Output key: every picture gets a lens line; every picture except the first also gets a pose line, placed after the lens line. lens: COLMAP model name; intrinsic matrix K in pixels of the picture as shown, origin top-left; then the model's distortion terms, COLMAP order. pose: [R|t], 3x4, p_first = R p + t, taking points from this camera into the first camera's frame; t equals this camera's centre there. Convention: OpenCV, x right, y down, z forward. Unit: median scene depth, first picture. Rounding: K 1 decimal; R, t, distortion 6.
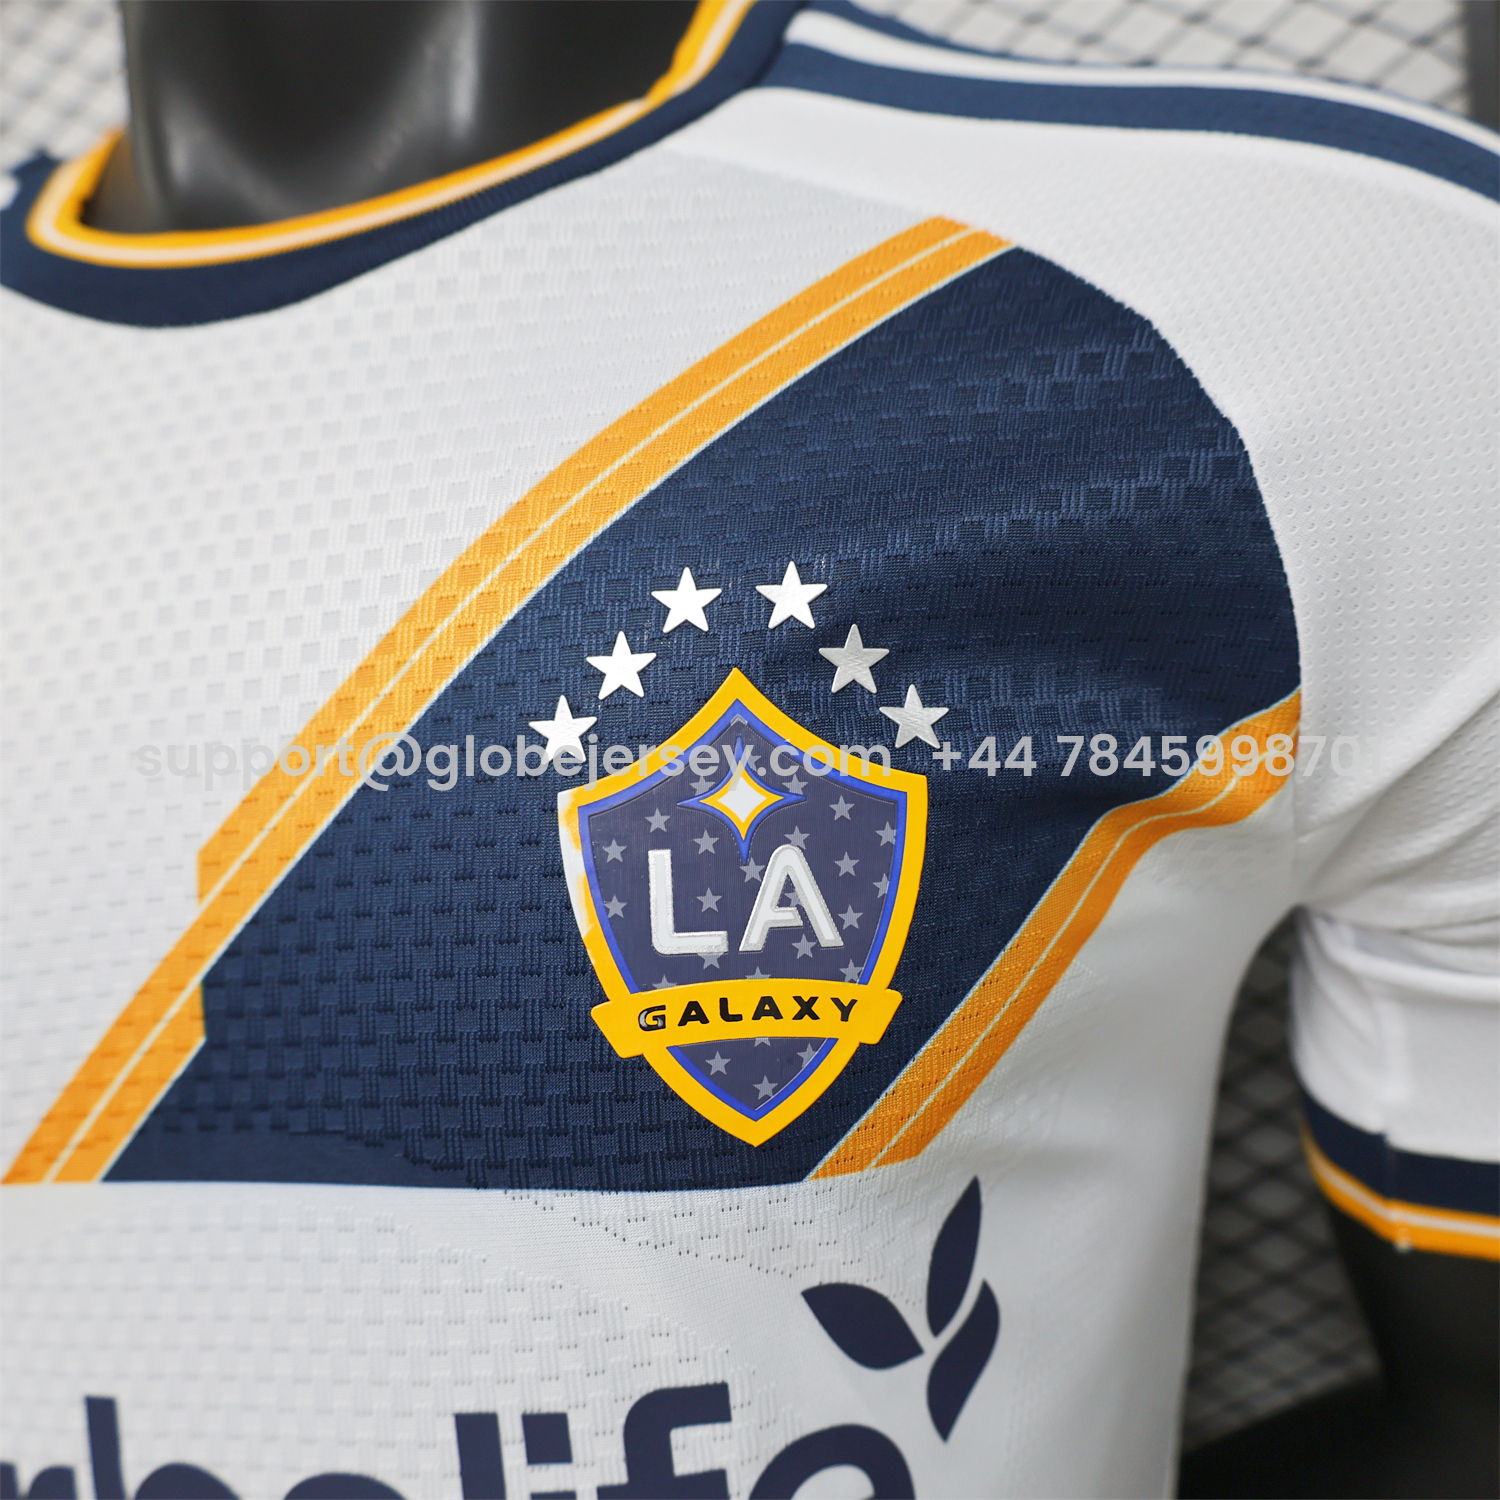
lens RADIAL K [[1576.1, 0, 705.5], [0, 1576.1, 729.9], [0, 0, 1]] dist [-0.012873, 0.001329]
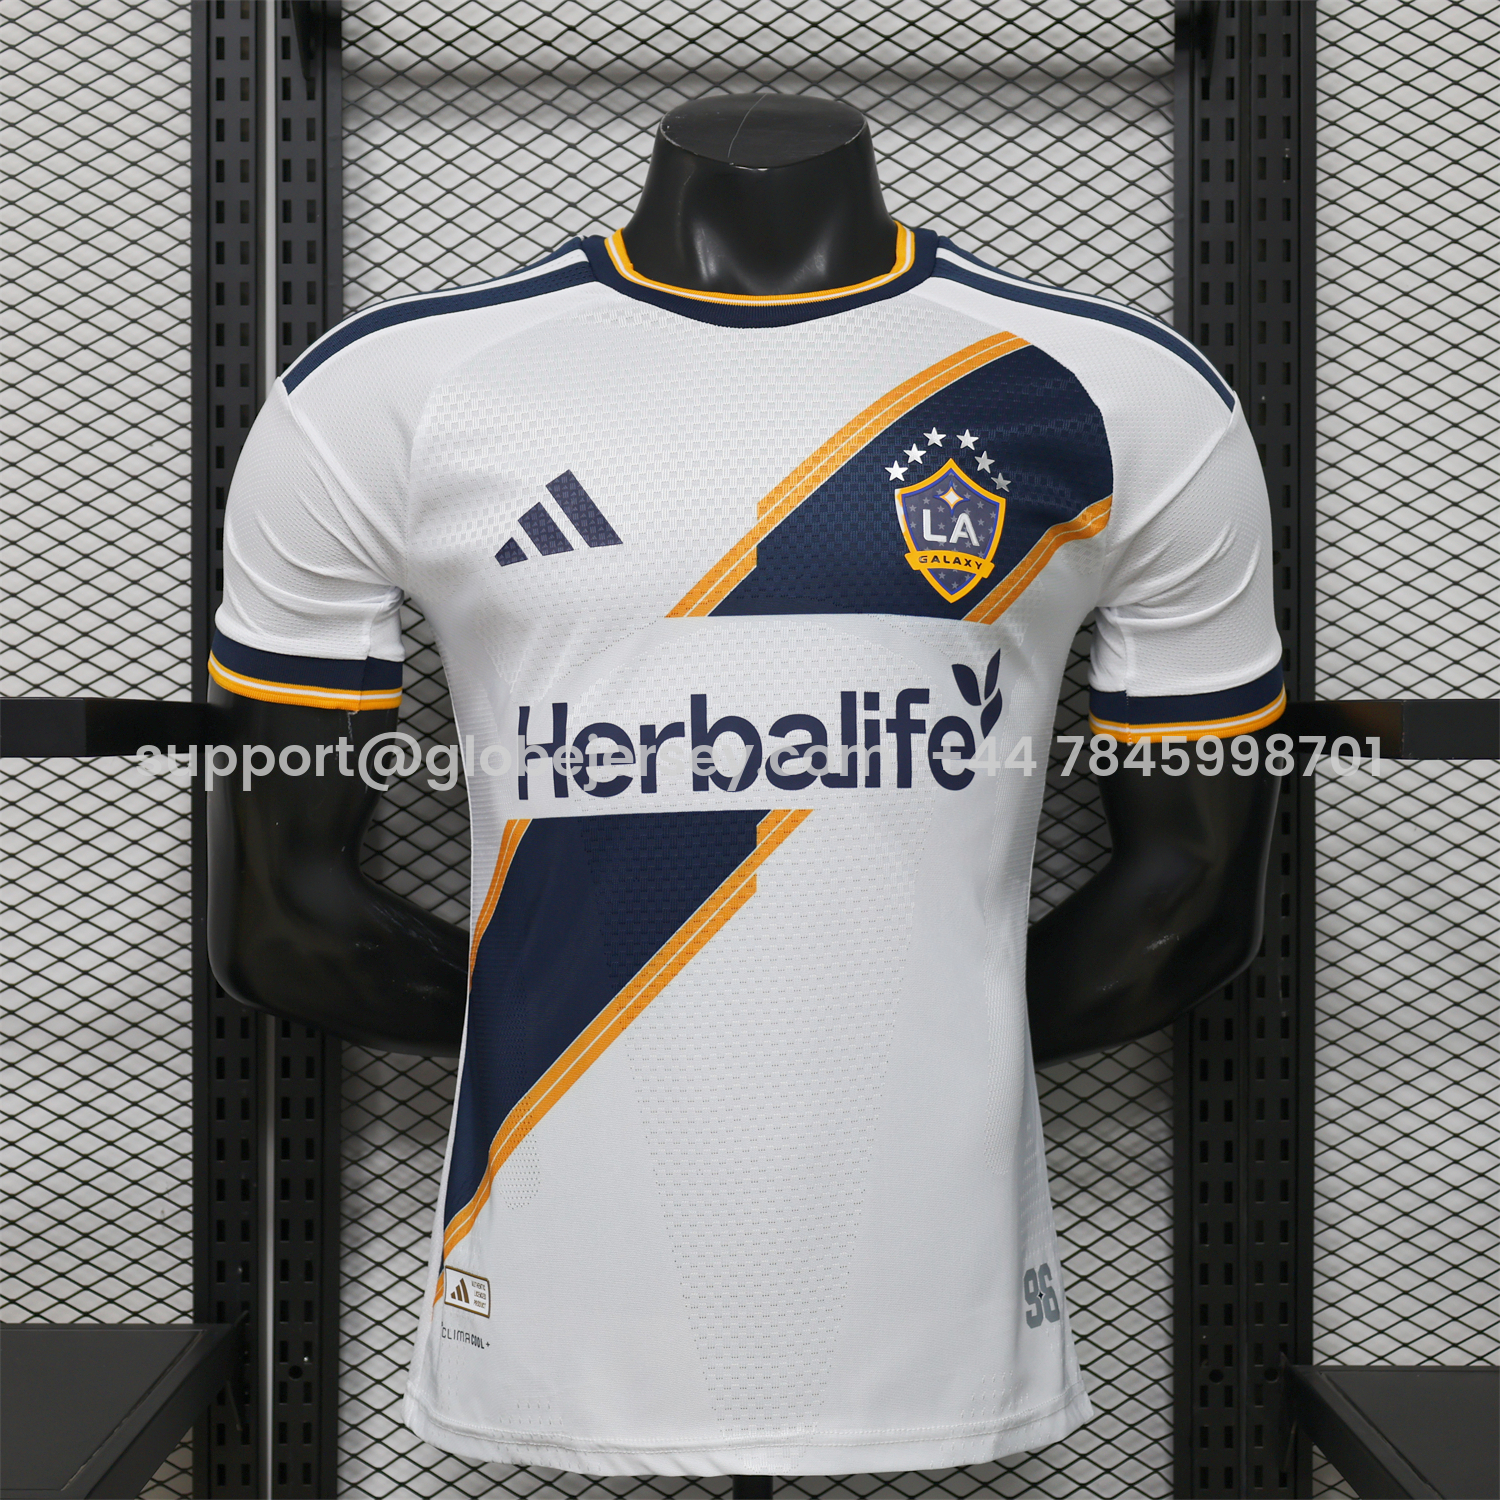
lens RADIAL K [[2383.7, 0, 777.1], [0, 2383.7, 746.3], [0, 0, 1]] dist [-0.004709, -0.006358]
pose [[0.955917, 0.107247, 0.273351, -1.525432], [-0.067779, 0.986365, -0.149966, 1.243617], [-0.285707, 0.124828, 0.950152, -3.302829]]
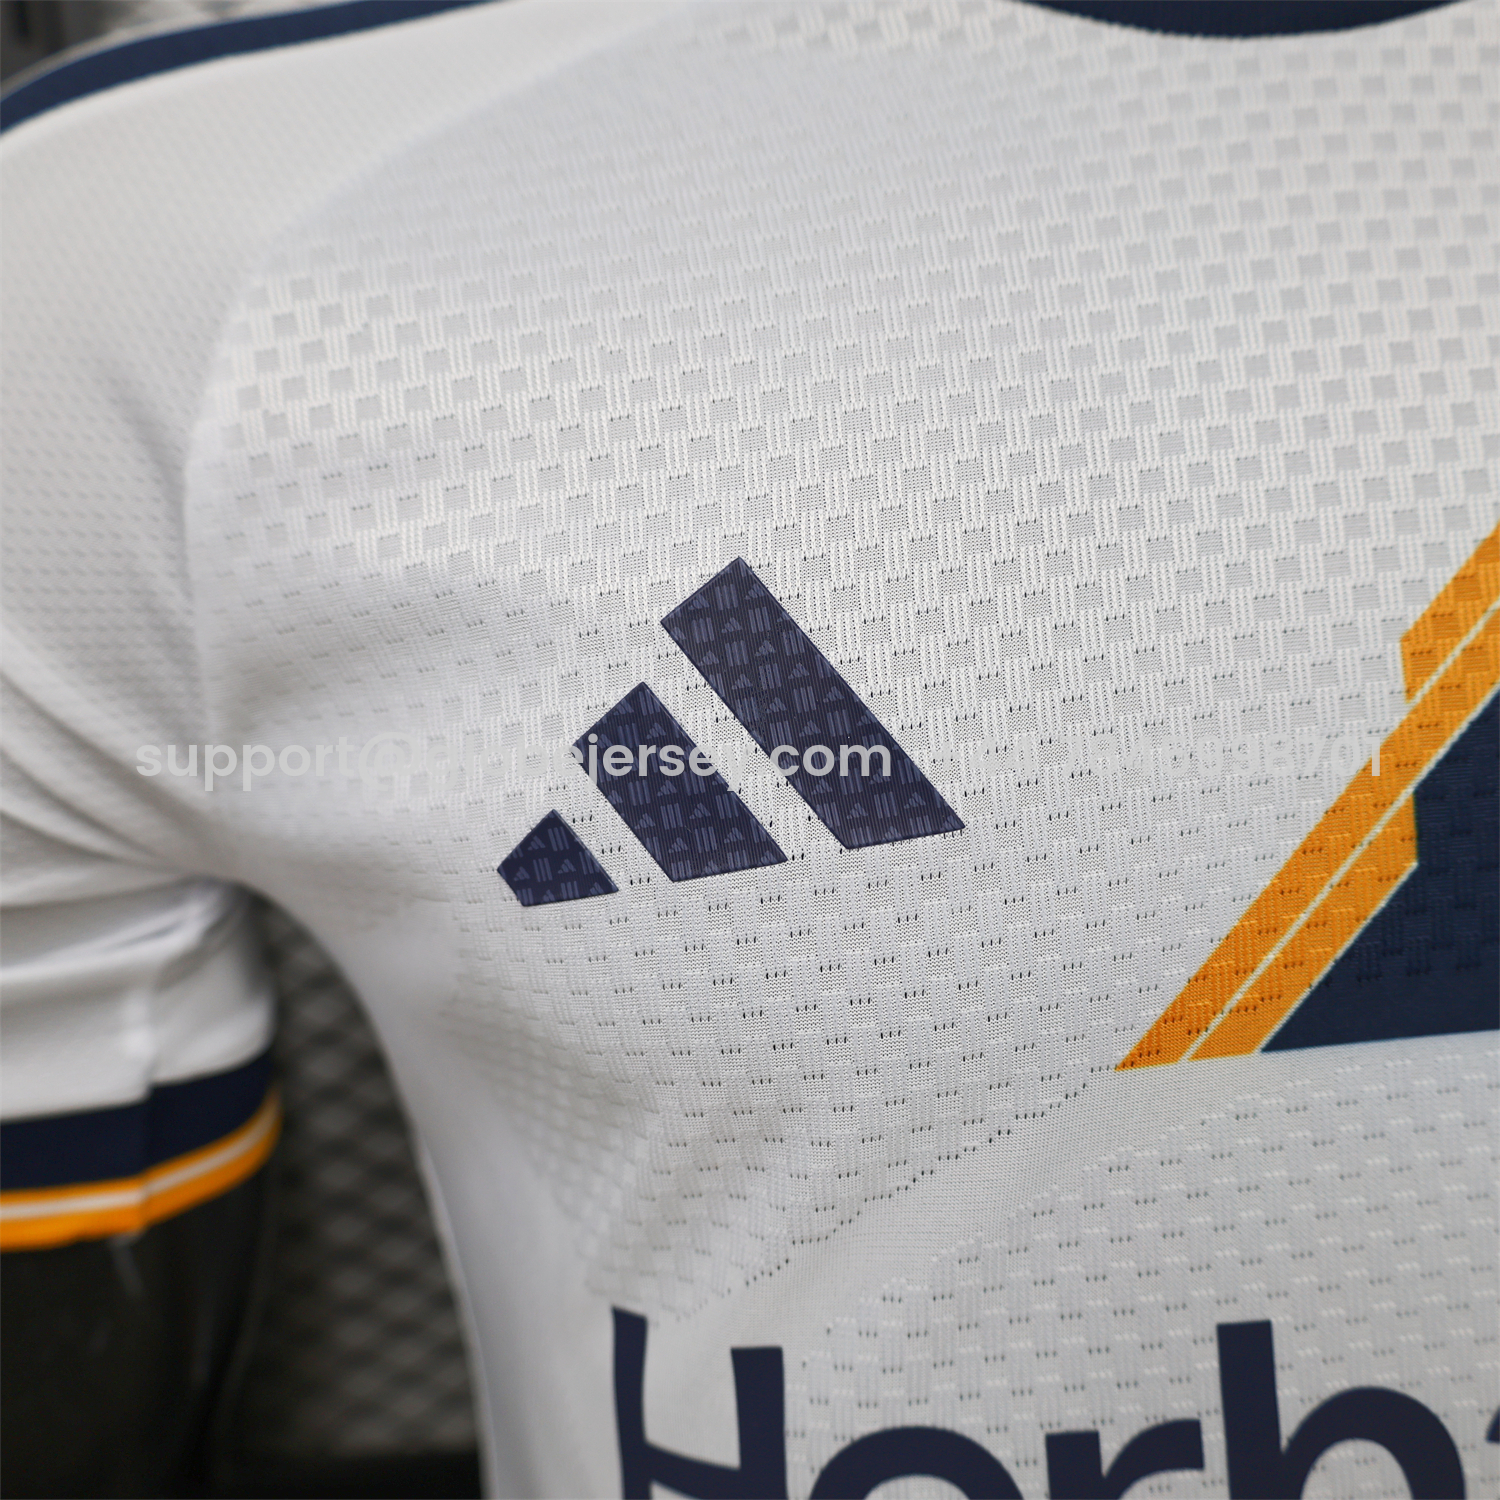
lens RADIAL K [[1545.5, 0, 750.0], [0, 1545.5, 750.0], [0, 0, 1]] dist [-0.016298, 0.014226]
pose [[0.941770, 0.008269, 0.336156, -0.977501], [0.000167, 0.999686, -0.025058, 0.166211], [-0.336258, 0.023655, 0.941473, 0.373632]]
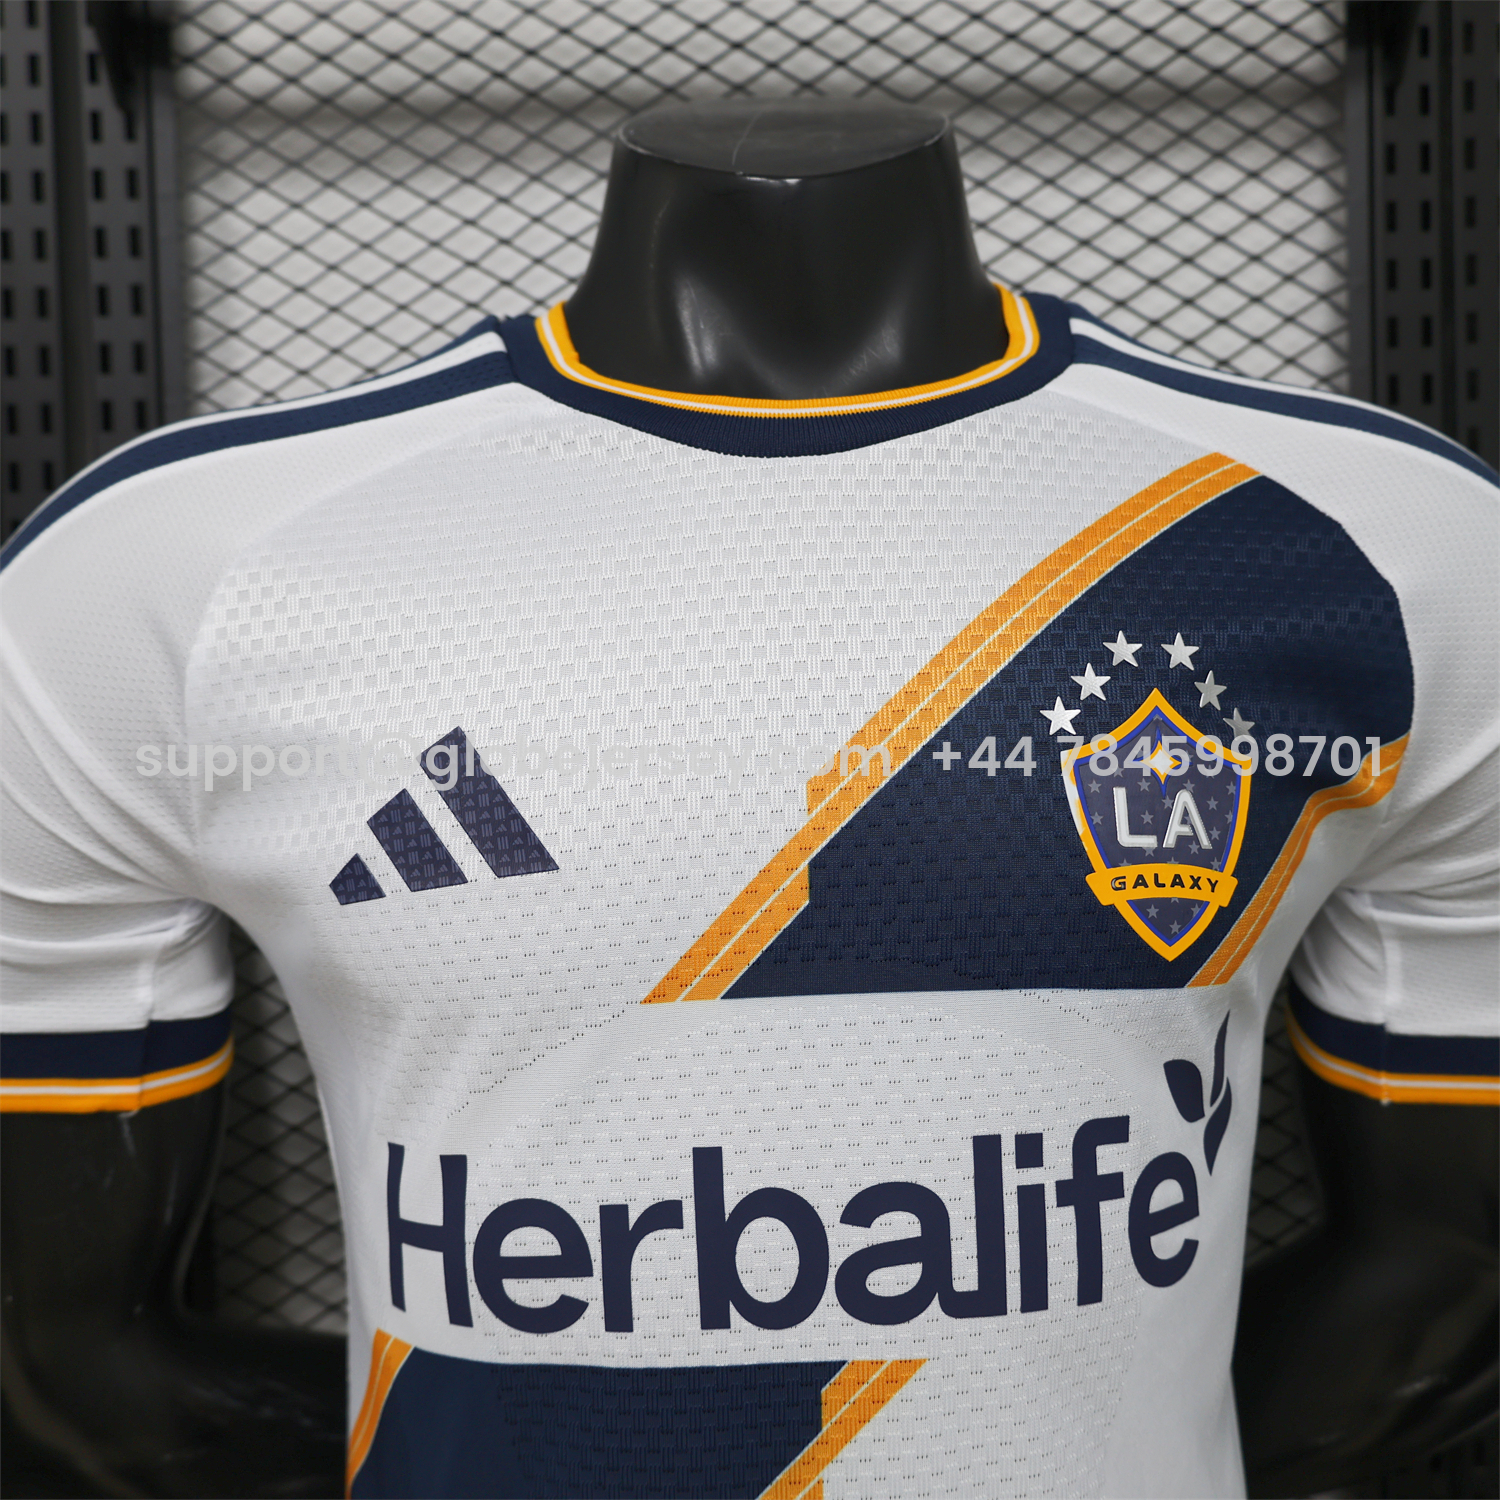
lens RADIAL K [[1545.5, 0, 750.0], [0, 1545.5, 750.0], [0, 0, 1]] dist [-0.016298, 0.014226]
pose [[0.955769, 0.078640, 0.283411, -0.866353], [-0.044390, 0.991124, -0.125312, 0.256058], [-0.290750, 0.107188, 0.950776, -0.476140]]
